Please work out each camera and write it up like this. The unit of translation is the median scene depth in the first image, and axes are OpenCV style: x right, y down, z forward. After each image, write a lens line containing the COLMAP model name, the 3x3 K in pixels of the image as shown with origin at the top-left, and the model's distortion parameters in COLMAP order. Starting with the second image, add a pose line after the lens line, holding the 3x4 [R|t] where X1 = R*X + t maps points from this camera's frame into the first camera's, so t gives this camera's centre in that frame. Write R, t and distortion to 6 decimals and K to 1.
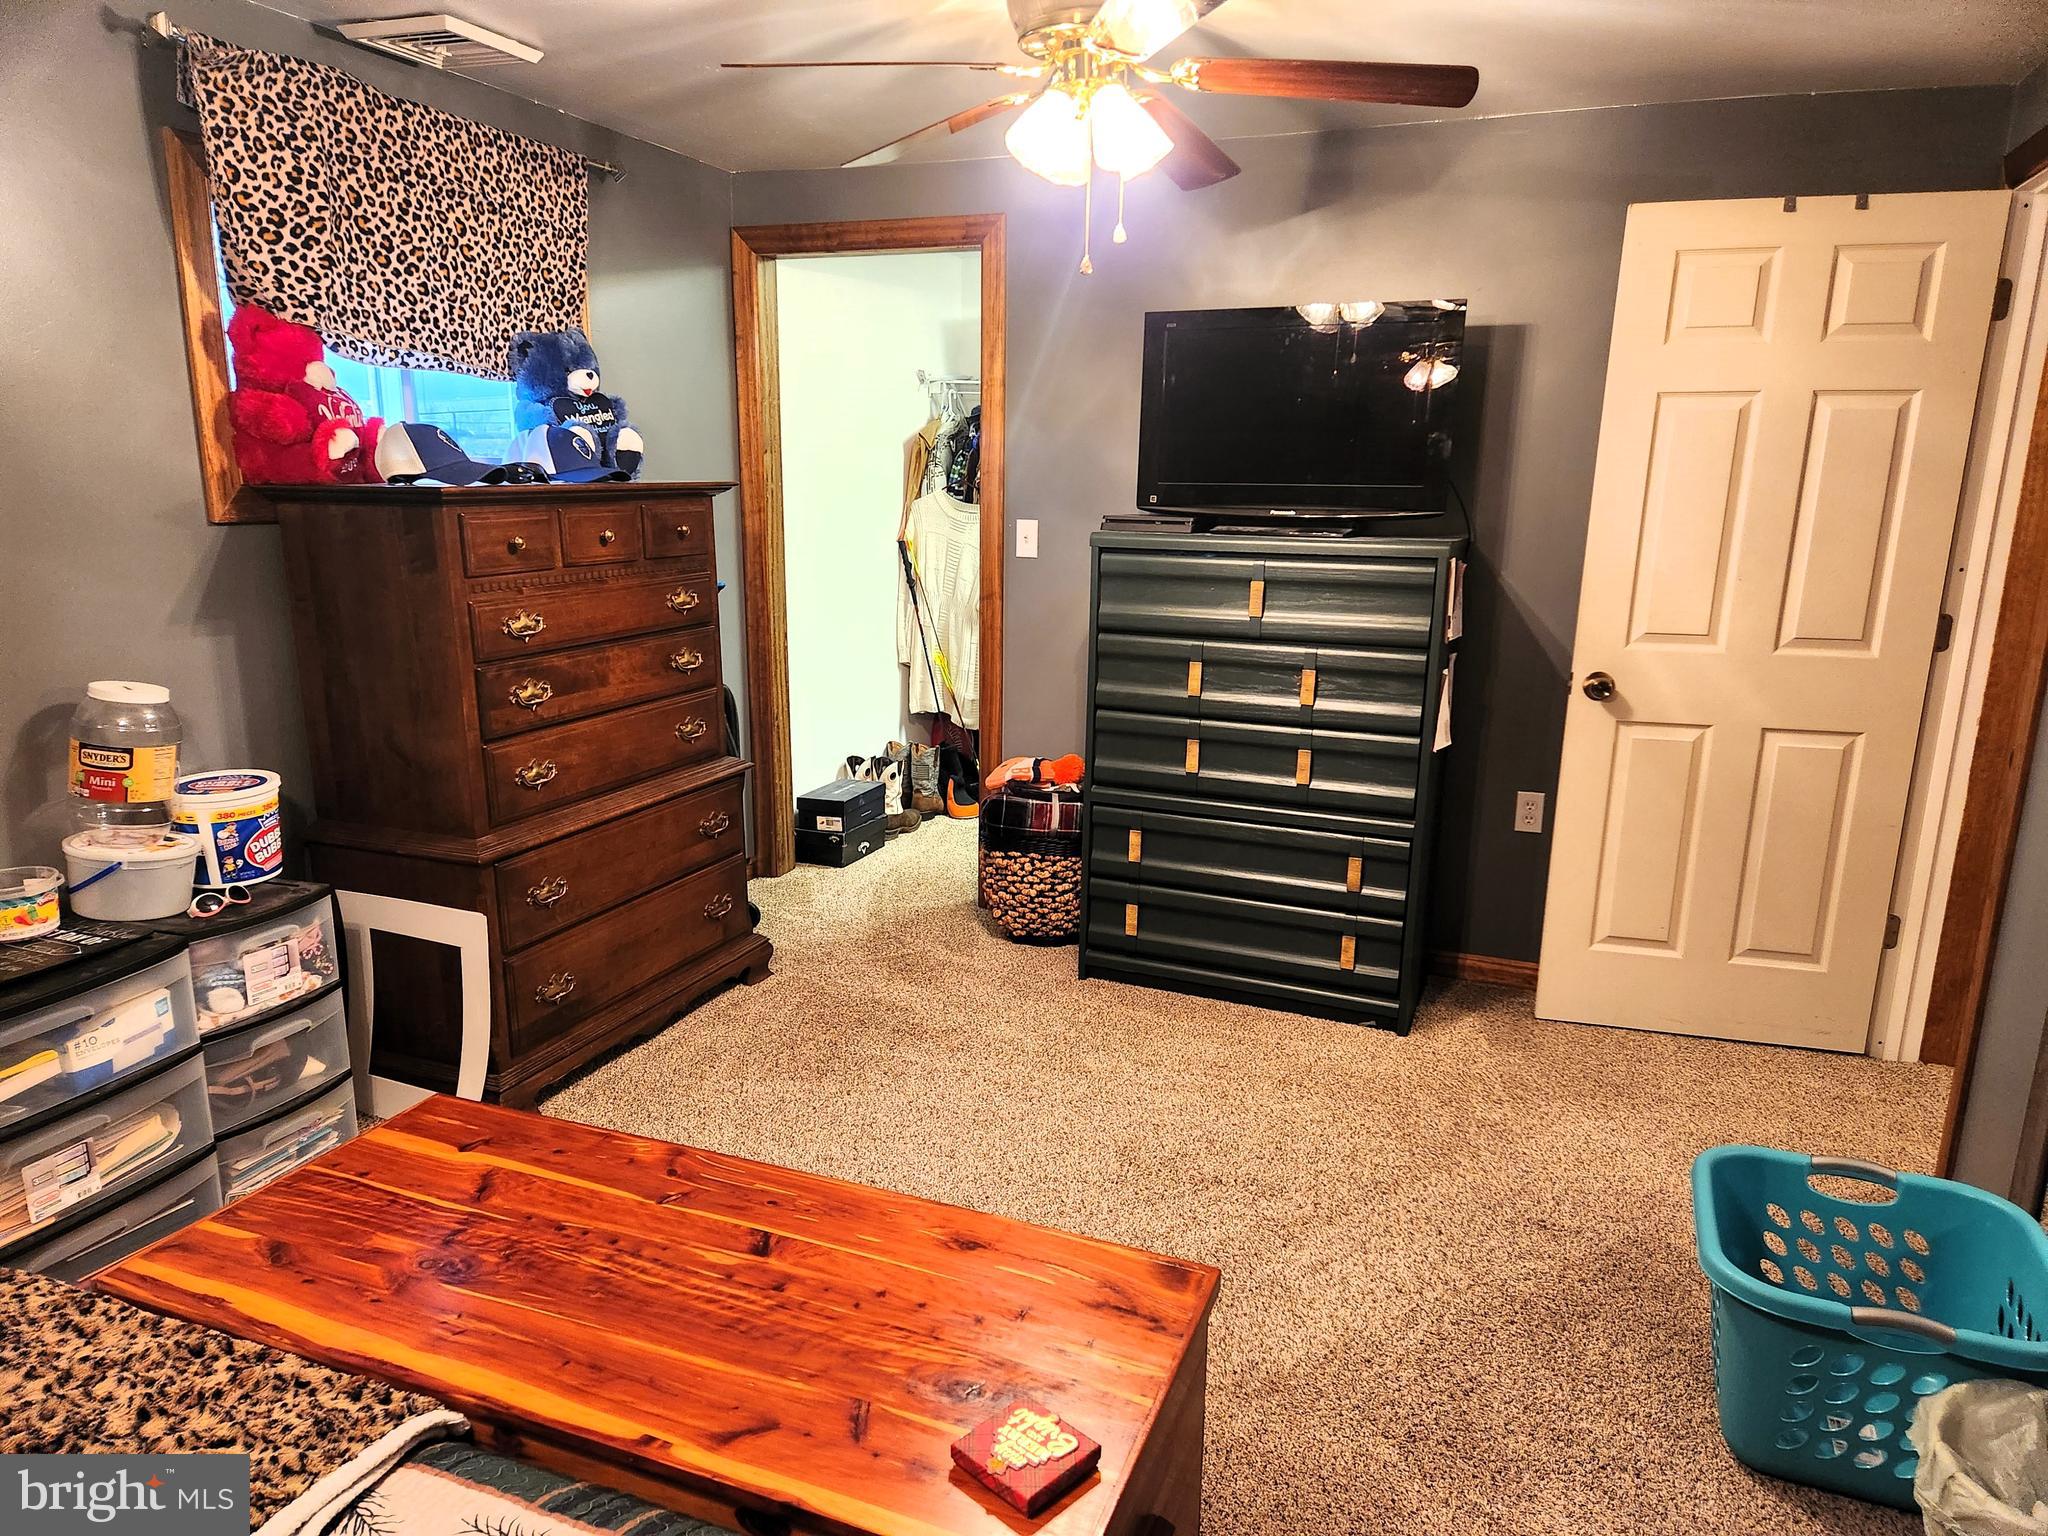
lens RADIAL K [[1375.1, 0, 1022.0], [0, 1375.1, 774.2], [0, 0, 1]] dist [0.081115, -0.064190]
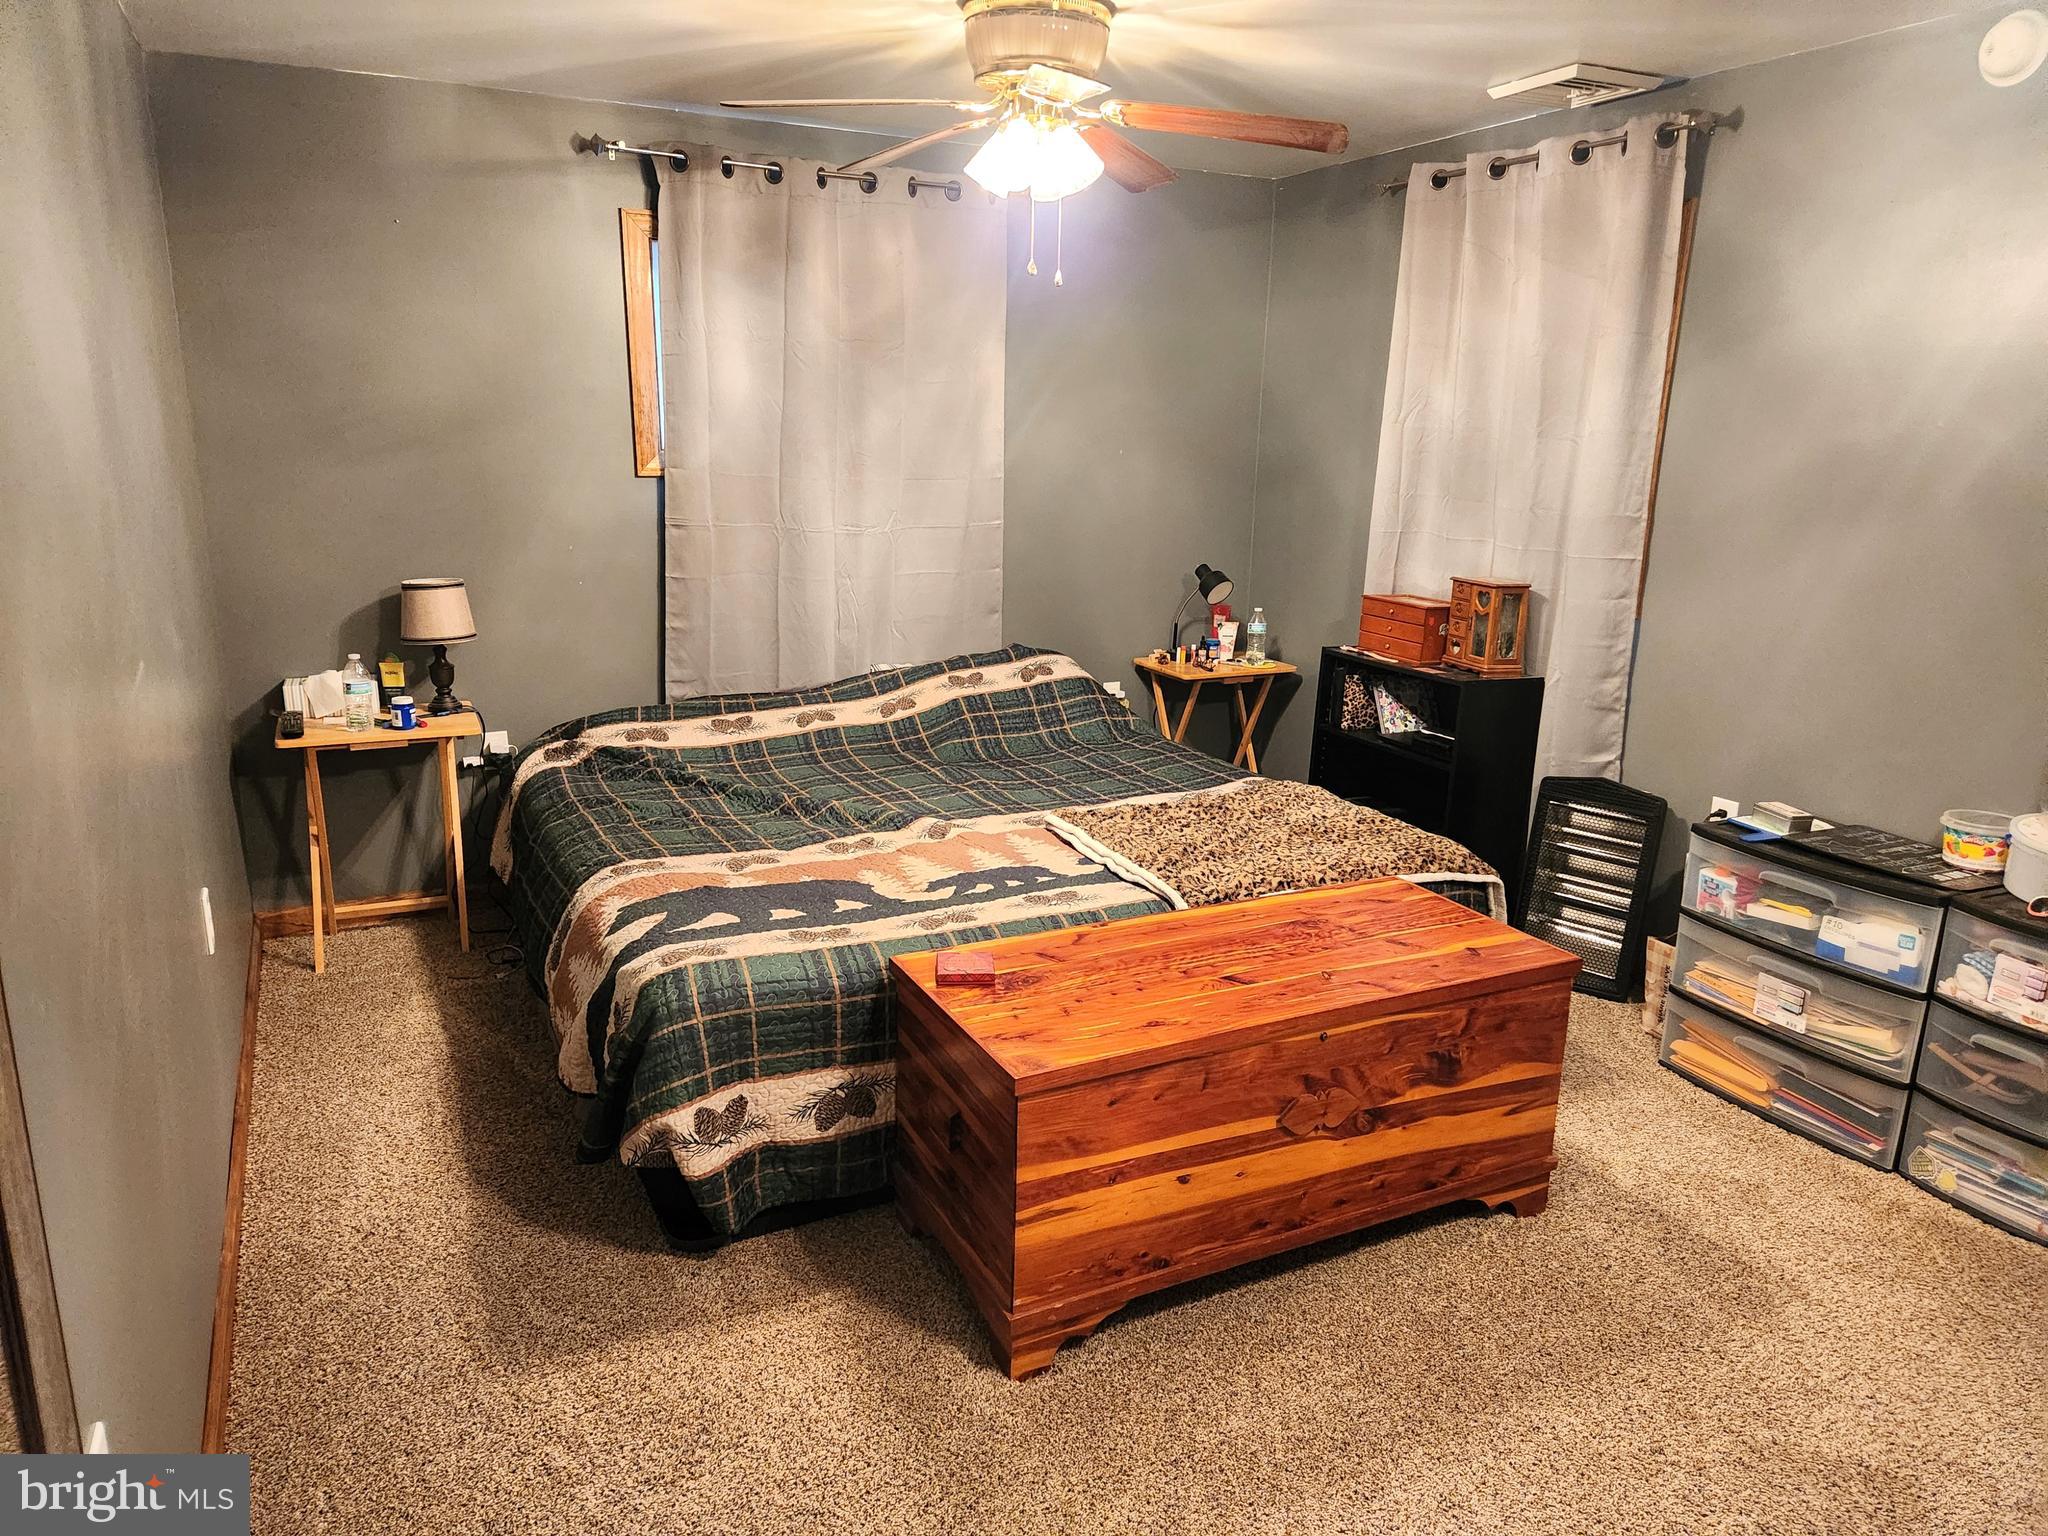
lens RADIAL K [[1375.1, 0, 1019.4], [0, 1375.1, 772.0], [0, 0, 1]] dist [0.081115, -0.064190]
pose [[-0.666670, 0.157873, -0.728441, 0.699752], [-0.194959, 0.906351, 0.374858, -0.254849], [0.719404, 0.391923, -0.573459, 1.117102]]
